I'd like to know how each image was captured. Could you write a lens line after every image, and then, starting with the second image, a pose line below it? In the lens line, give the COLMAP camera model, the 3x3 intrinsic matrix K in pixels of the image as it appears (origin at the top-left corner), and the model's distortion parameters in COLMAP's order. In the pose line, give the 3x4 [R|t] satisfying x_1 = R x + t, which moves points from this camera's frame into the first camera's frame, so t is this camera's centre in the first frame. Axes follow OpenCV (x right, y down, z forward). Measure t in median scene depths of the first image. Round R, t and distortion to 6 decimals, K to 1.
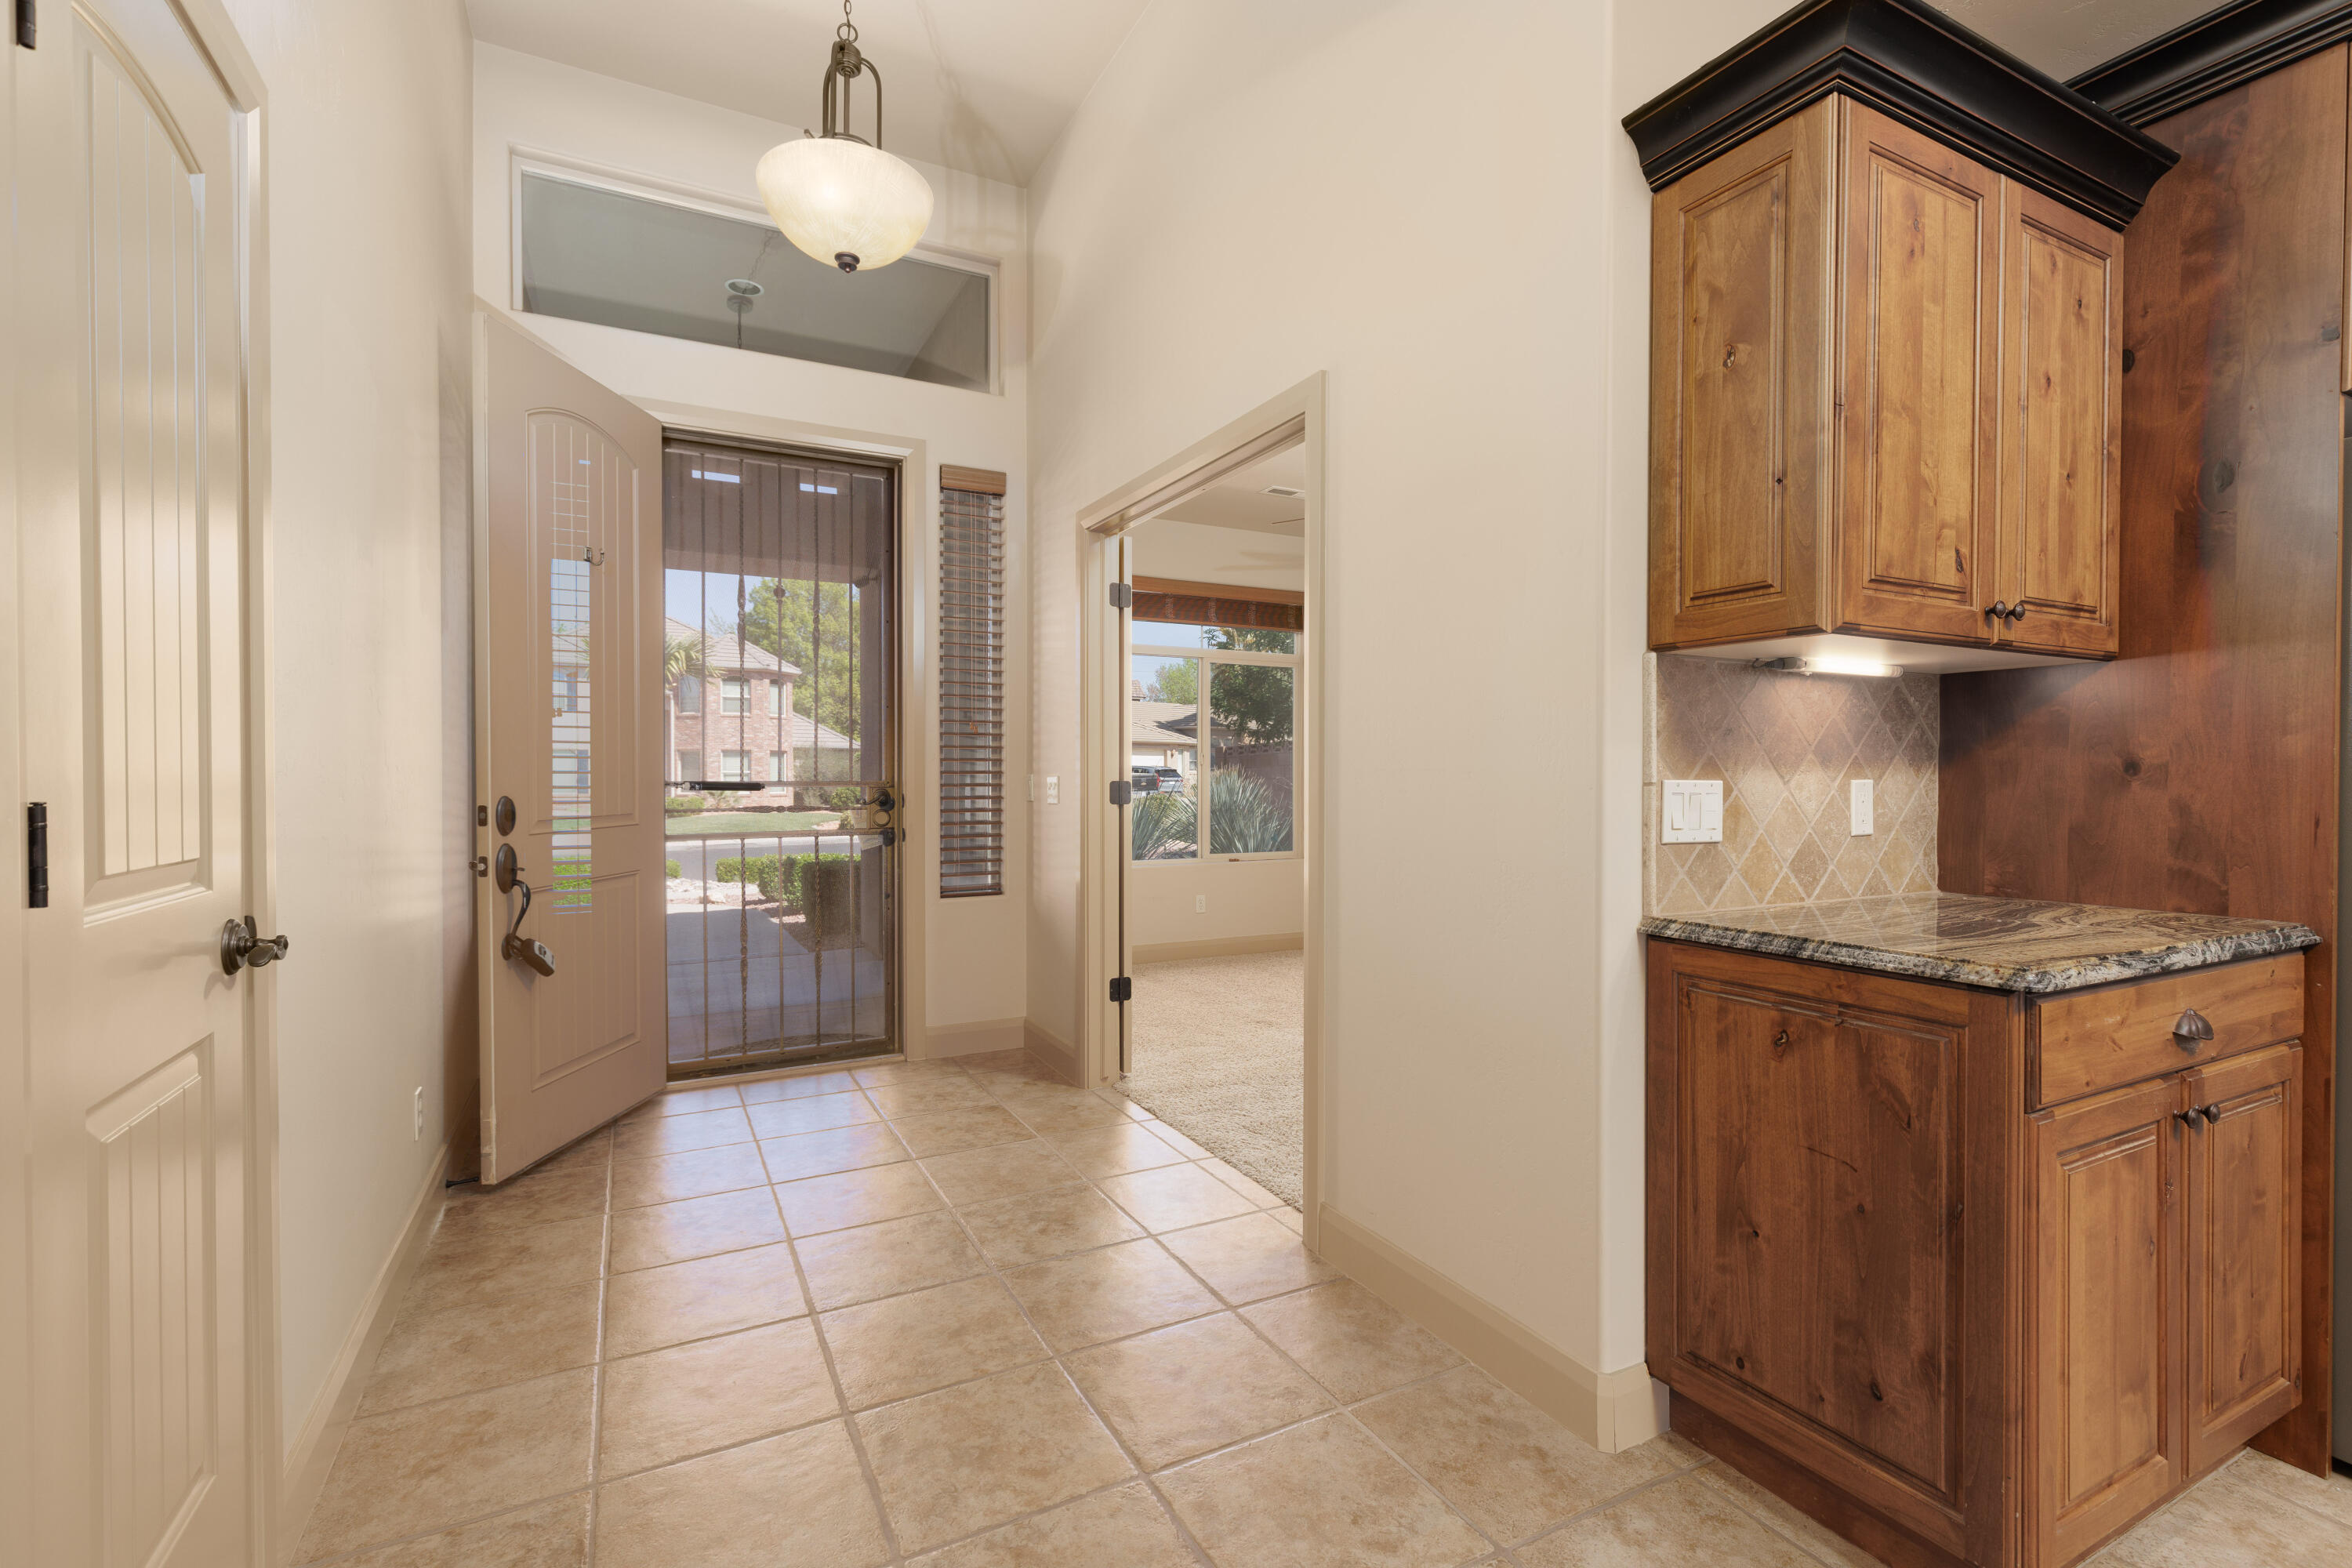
lens RADIAL K [[1068.7, 0, 1182.1], [0, 1068.7, 782.0], [0, 0, 1]] dist [0.009068, -0.000212]
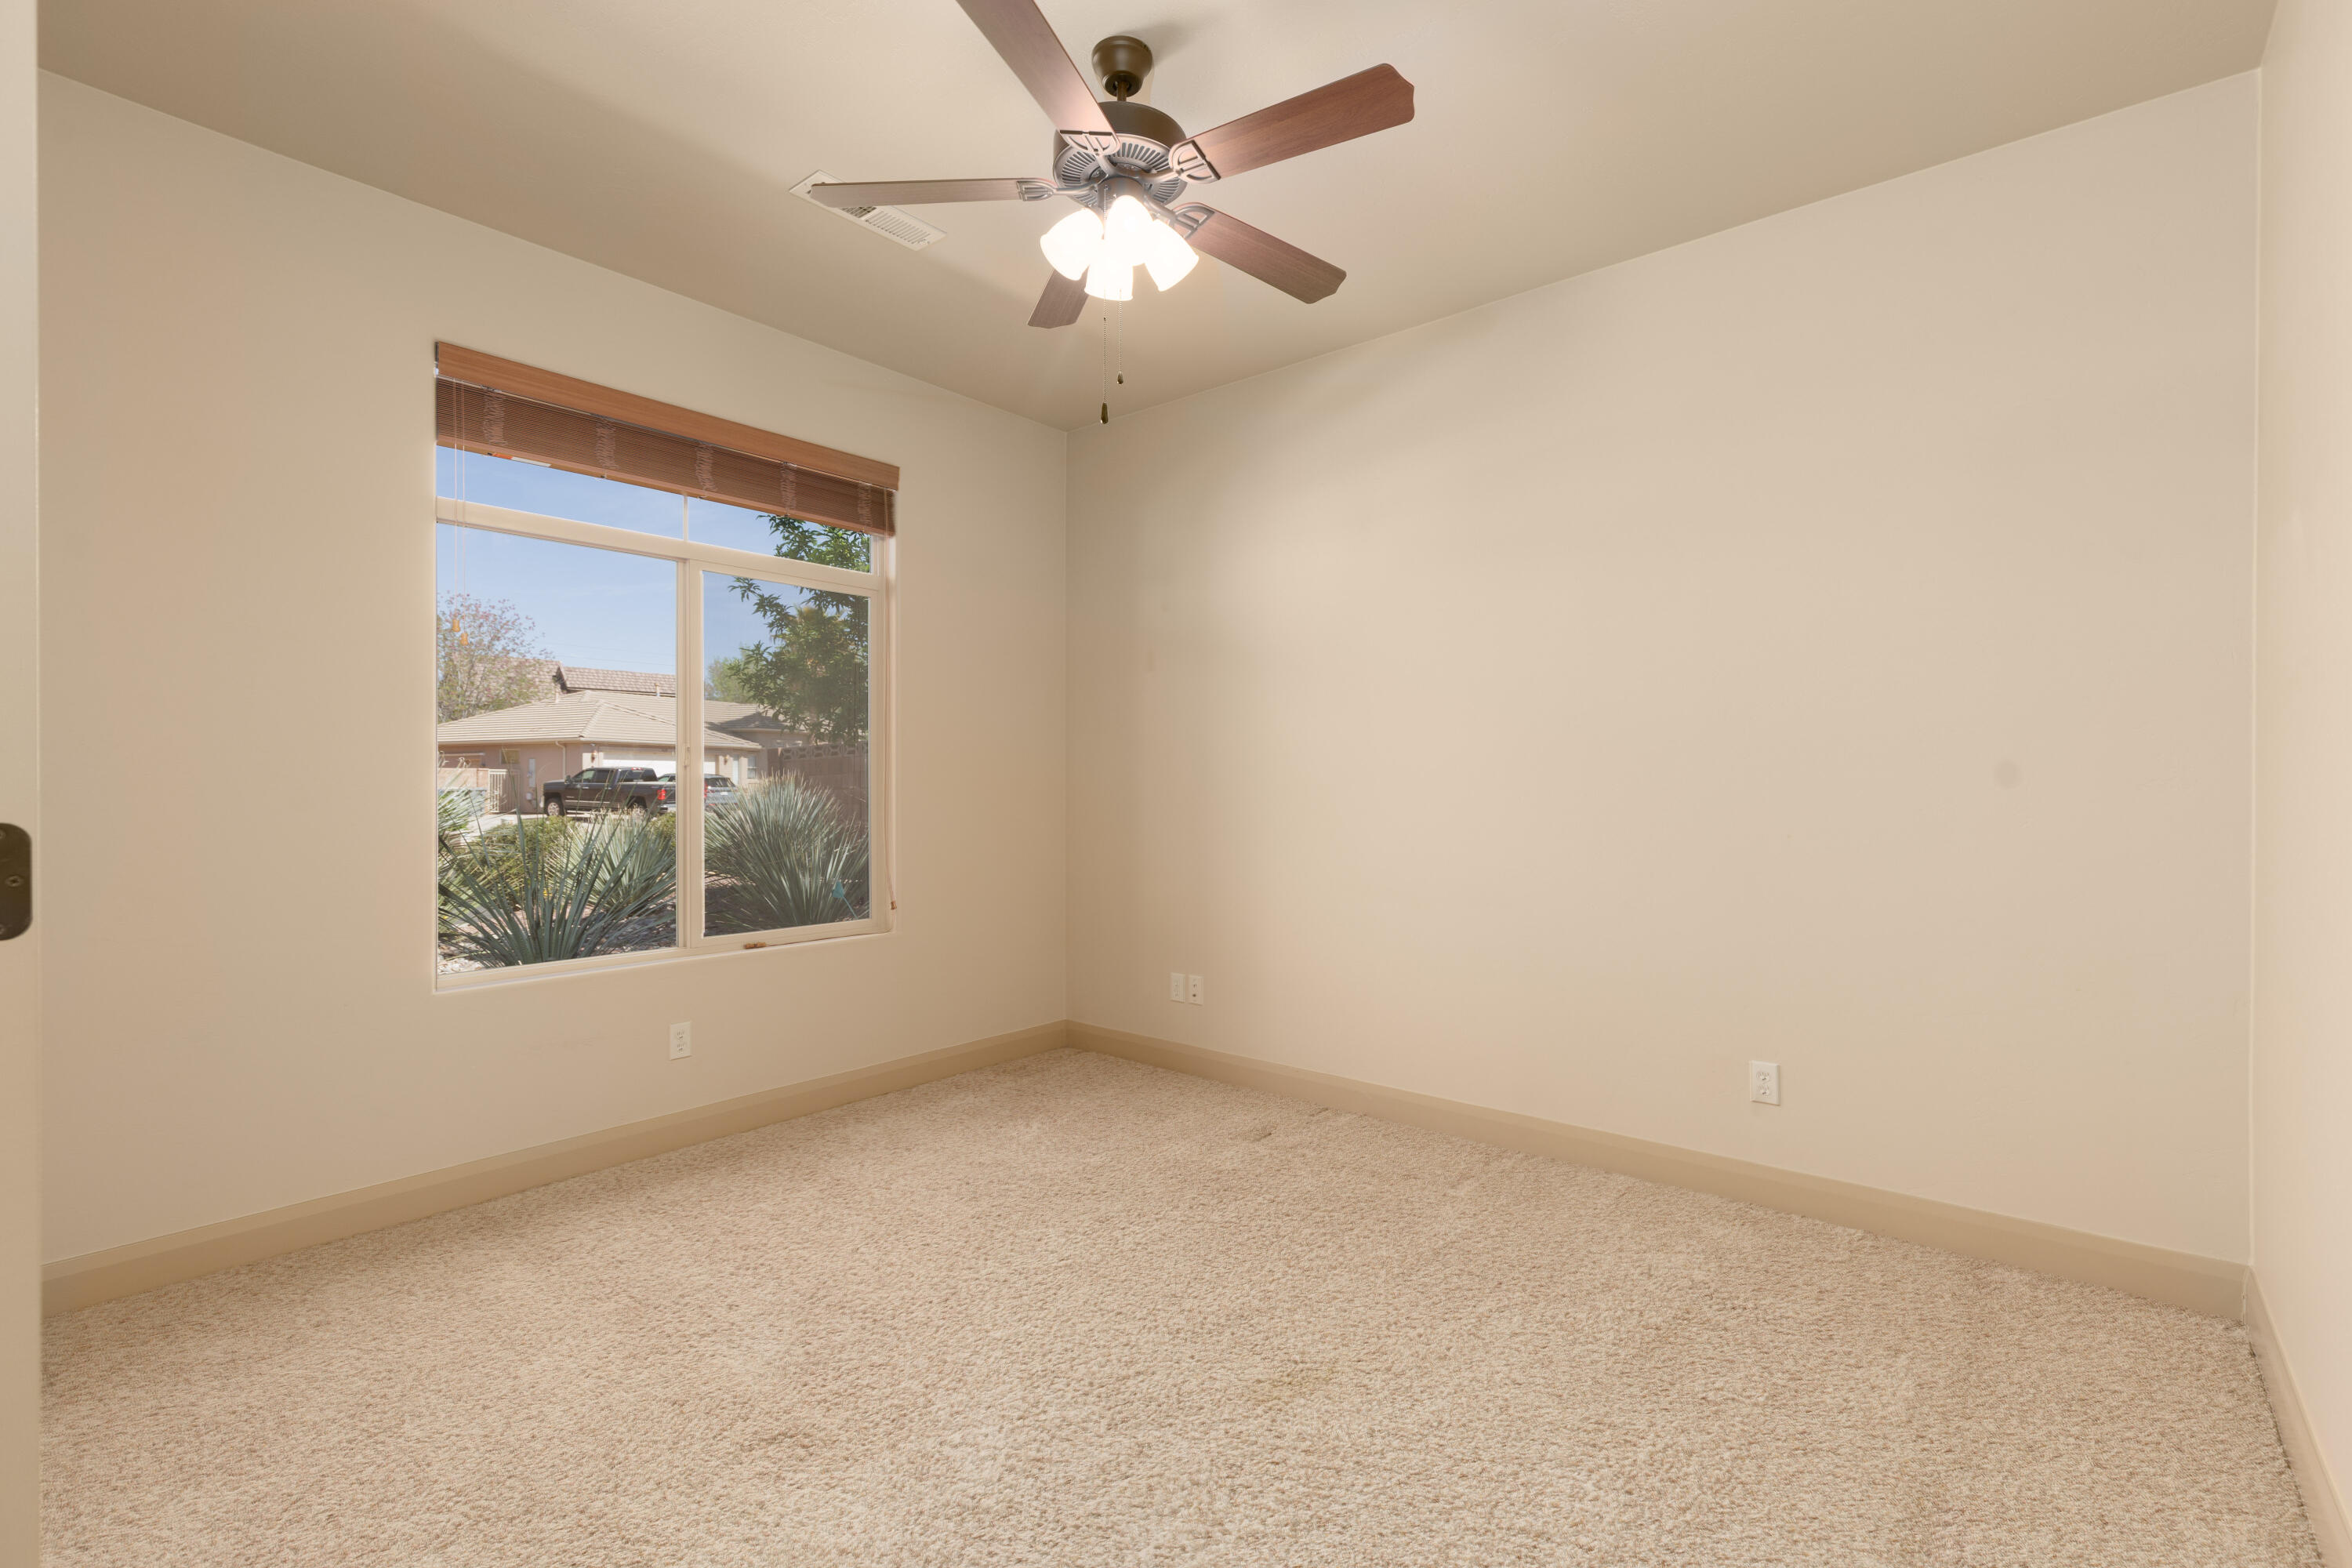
lens RADIAL K [[1068.7, 0, 1190.6], [0, 1068.7, 761.8], [0, 0, 1]] dist [0.009068, -0.000212]
pose [[0.923031, 0.005861, 0.384681, 0.019992], [0.004195, 0.999671, -0.025297, -0.002506], [-0.384703, 0.024963, 0.922703, 0.189442]]
